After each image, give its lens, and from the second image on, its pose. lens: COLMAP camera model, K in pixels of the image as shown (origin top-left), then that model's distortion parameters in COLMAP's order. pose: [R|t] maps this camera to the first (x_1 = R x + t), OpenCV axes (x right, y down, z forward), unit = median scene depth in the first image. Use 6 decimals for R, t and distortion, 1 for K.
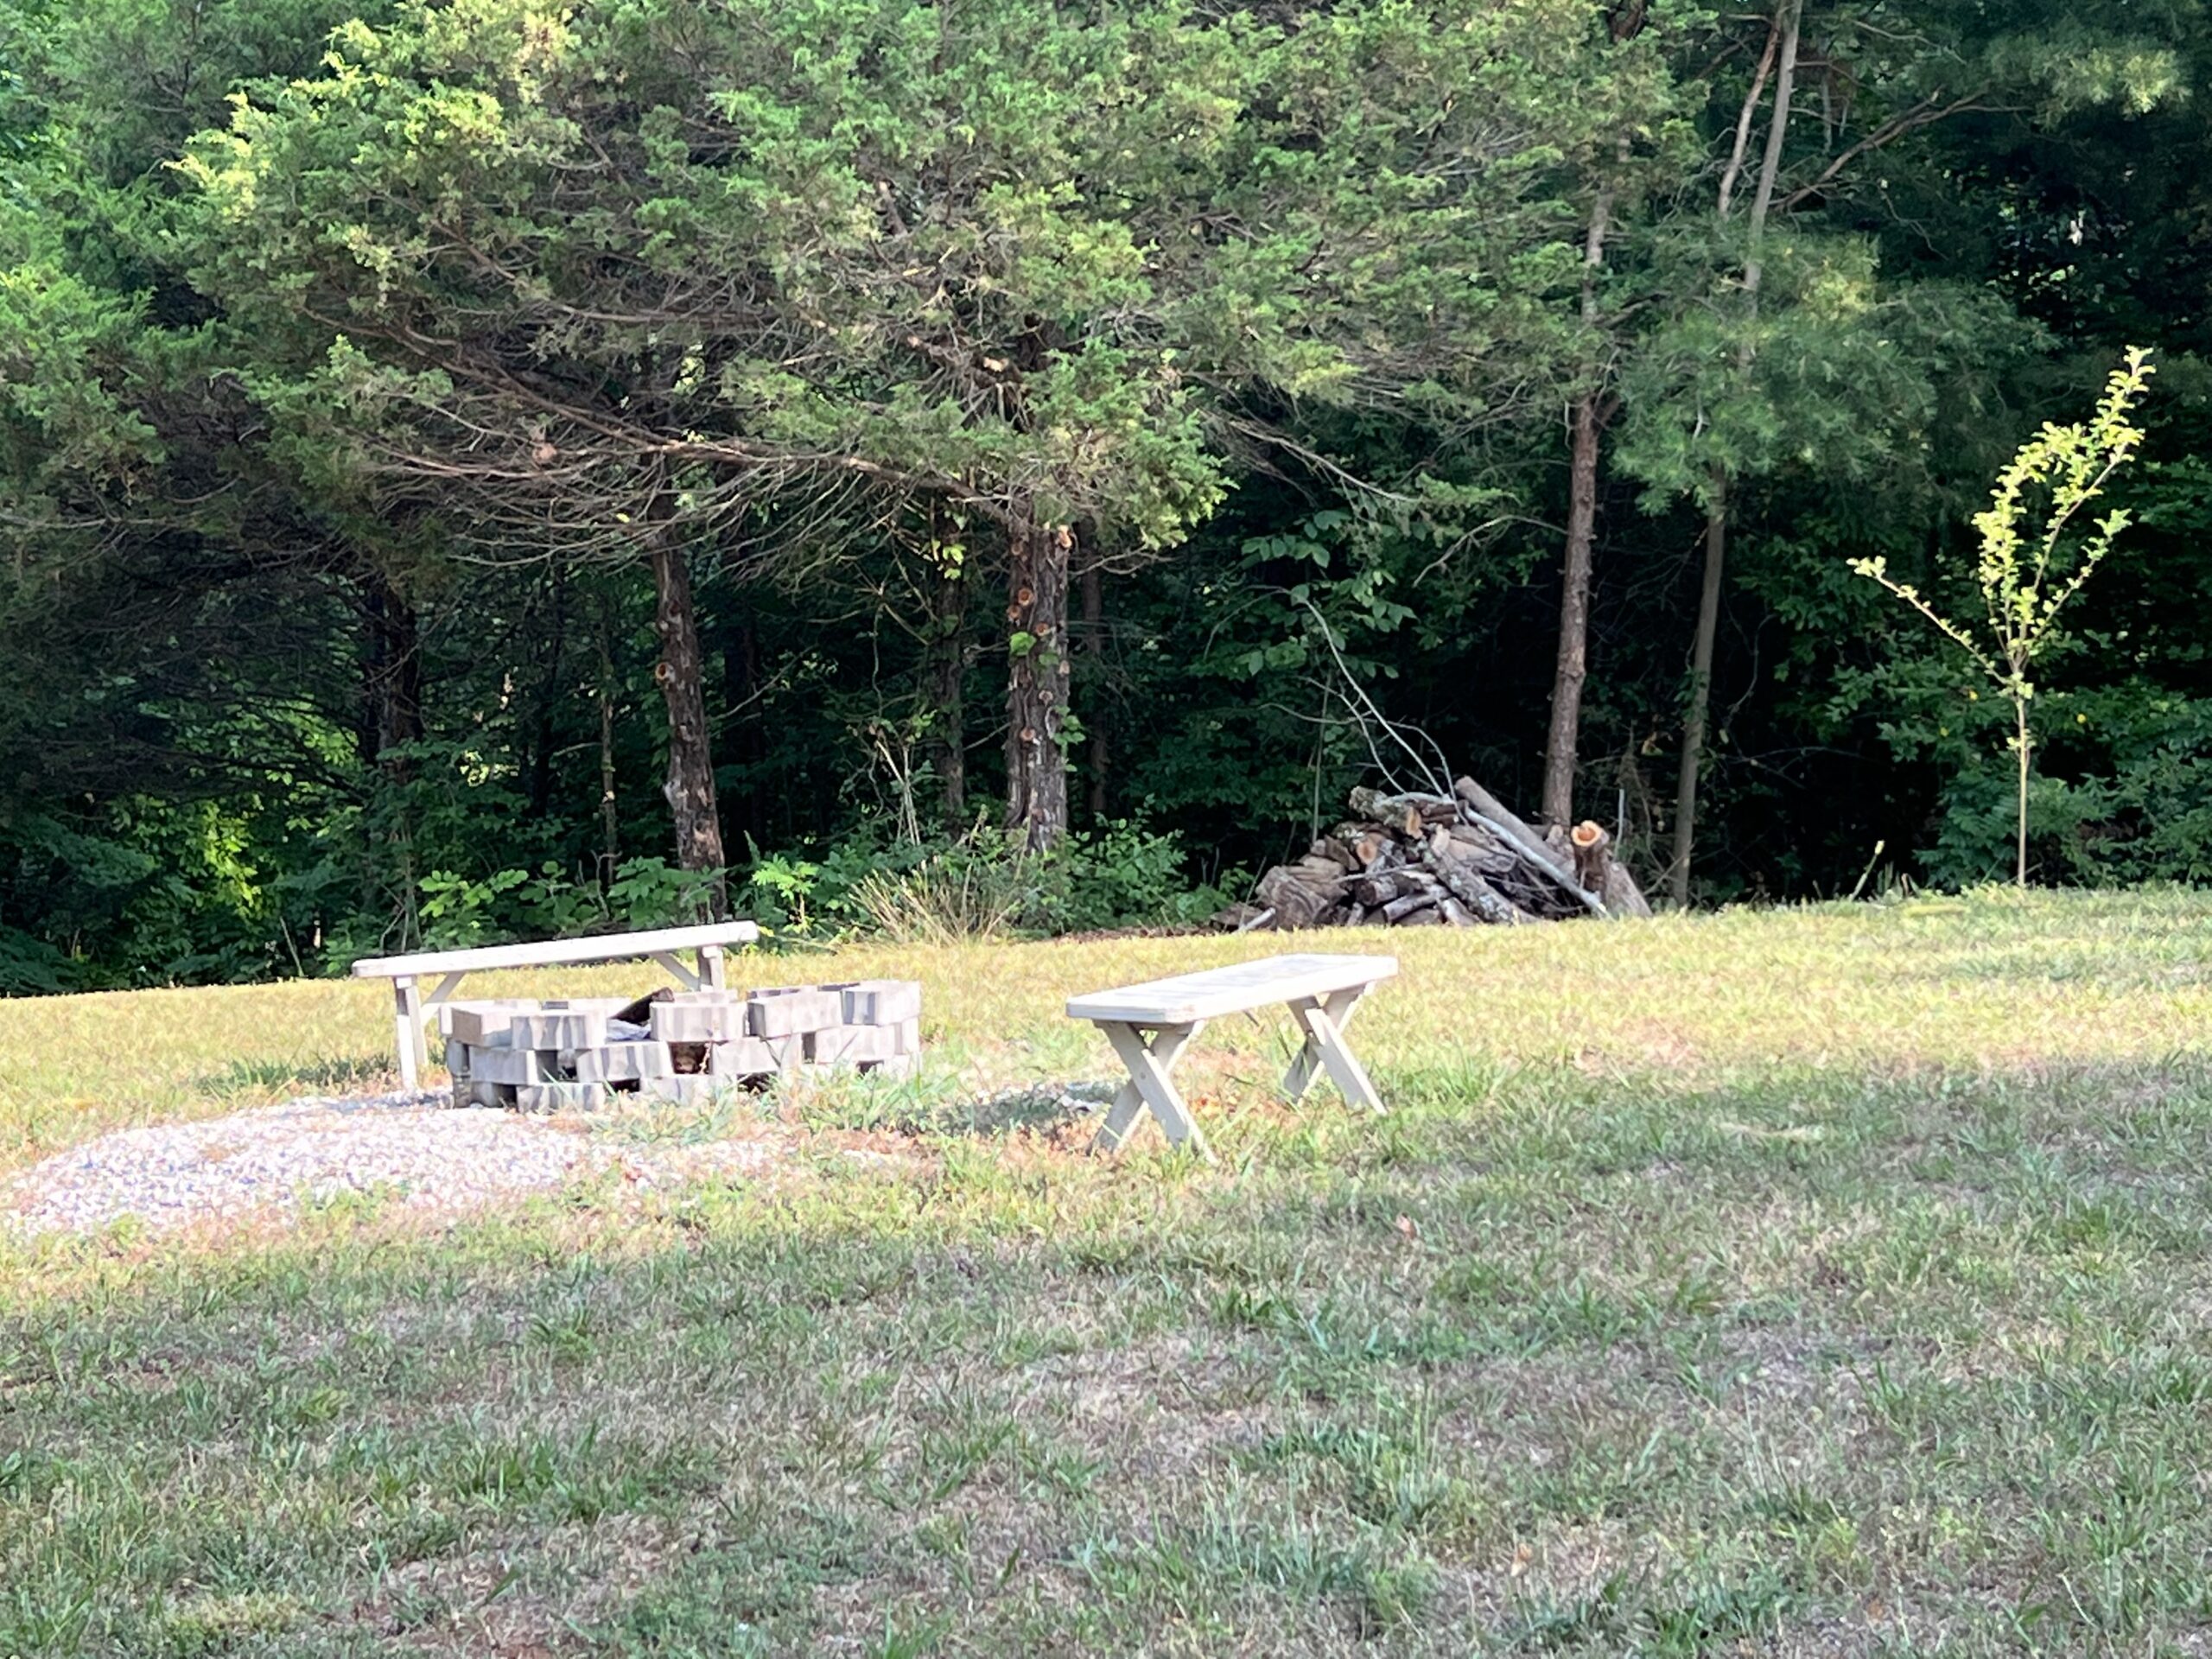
lens RADIAL K [[4385.4, 0, 1106.0], [0, 4385.4, 829.5], [0, 0, 1]] dist [0.189353, -0.101170]
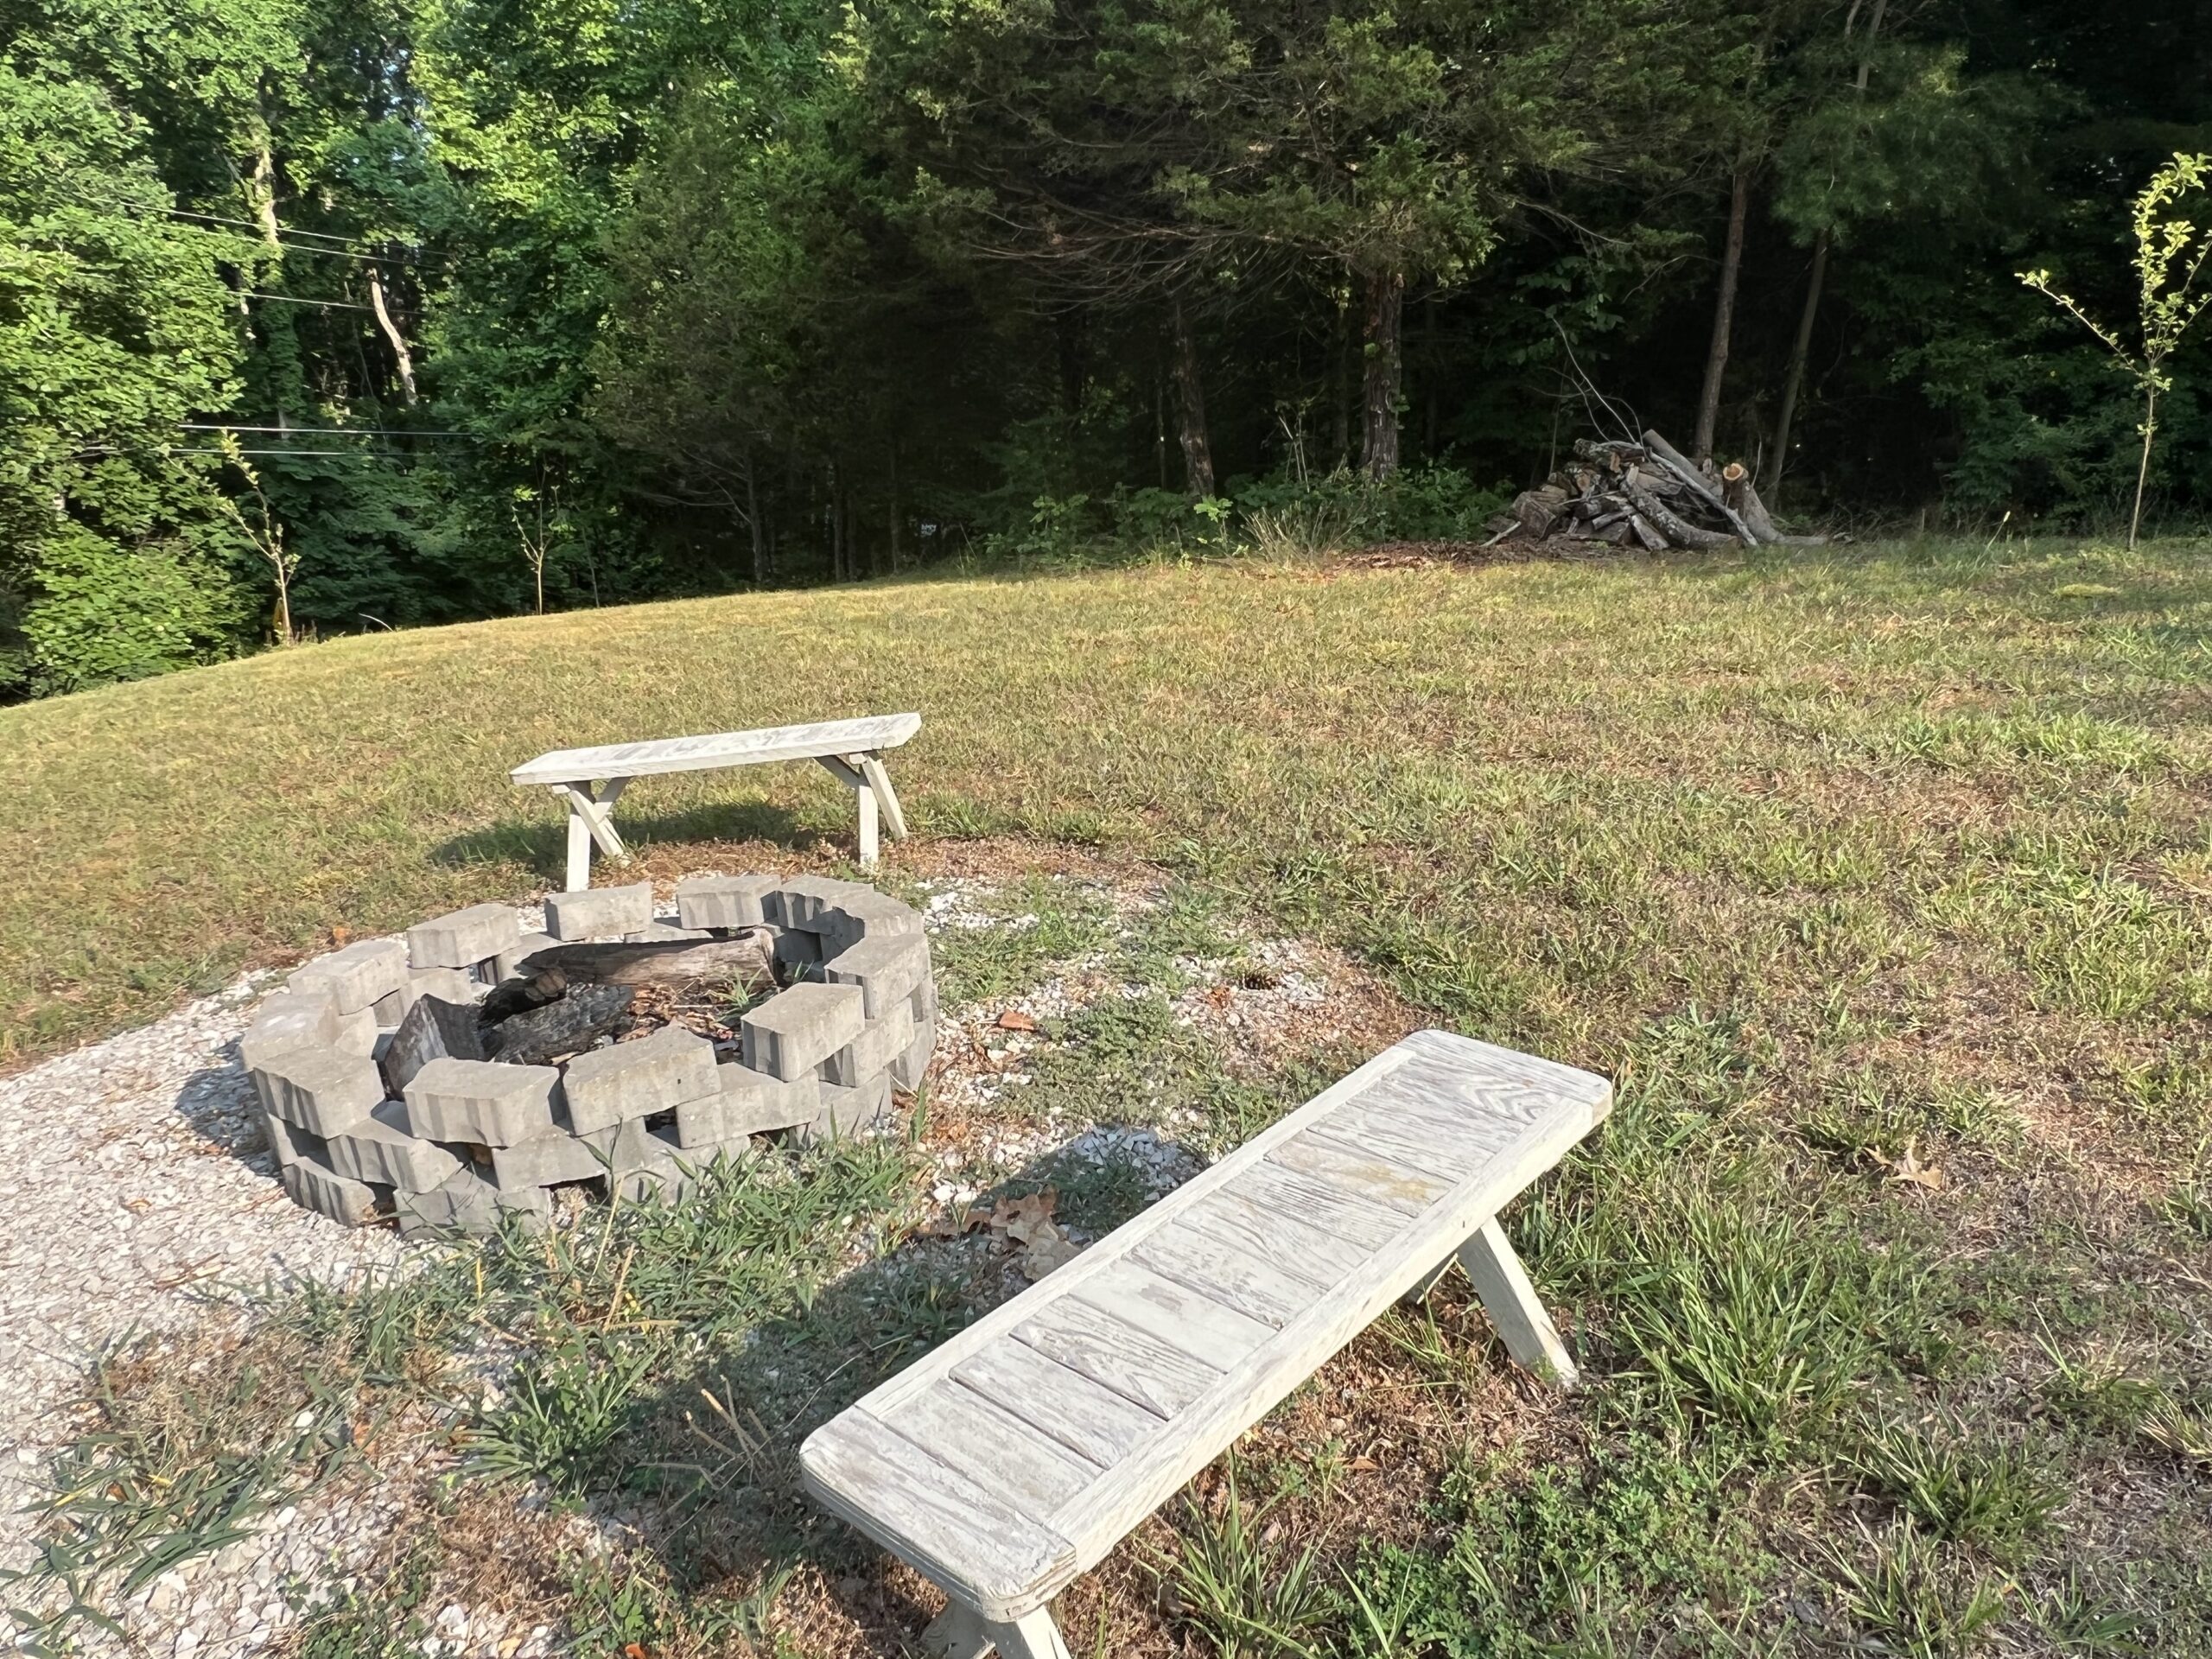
lens RADIAL K [[1553.6, 0, 1118.1], [0, 1553.6, 839.7], [0, 0, 1]] dist [0.001077, -0.001101]
pose [[0.974790, 0.034769, -0.220401, 0.024513], [0.026467, 0.962793, 0.268941, -0.026823], [0.221551, -0.267994, 0.937600, 0.413712]]
